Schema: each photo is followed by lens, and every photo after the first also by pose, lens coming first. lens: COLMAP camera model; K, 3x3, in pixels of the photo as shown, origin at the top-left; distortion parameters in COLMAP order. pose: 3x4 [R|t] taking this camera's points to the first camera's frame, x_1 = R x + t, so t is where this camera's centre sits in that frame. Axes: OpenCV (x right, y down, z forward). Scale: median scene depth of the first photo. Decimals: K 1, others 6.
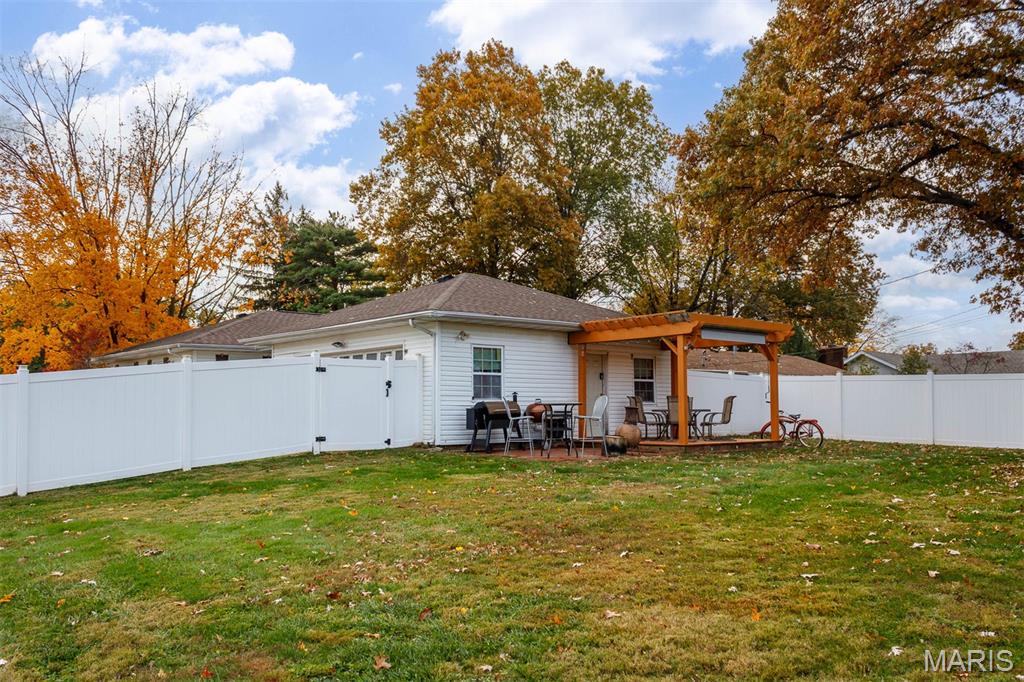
lens RADIAL K [[906.3, 0, 512.0], [0, 906.3, 341.0], [0, 0, 1]] dist [0.002724, -0.000285]
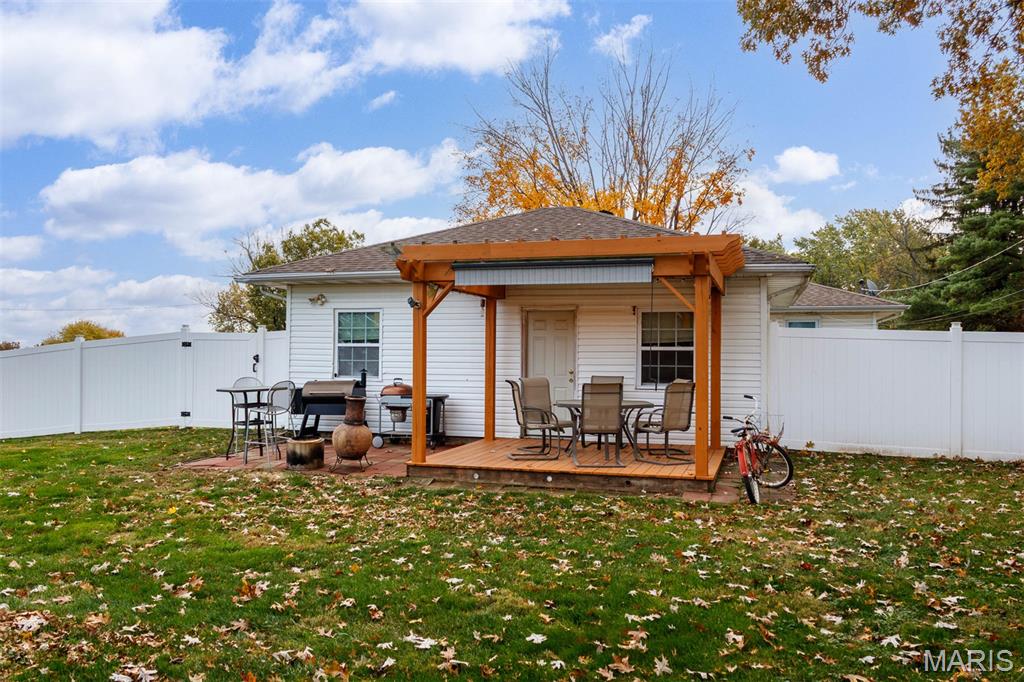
lens RADIAL K [[906.3, 0, 512.0], [0, 906.3, 341.0], [0, 0, 1]] dist [0.002724, -0.000285]
pose [[0.430697, -0.037114, -0.901733, 0.729604], [0.036740, 0.999047, -0.023571, 0.055558], [0.901748, -0.022978, 0.431650, 0.770310]]
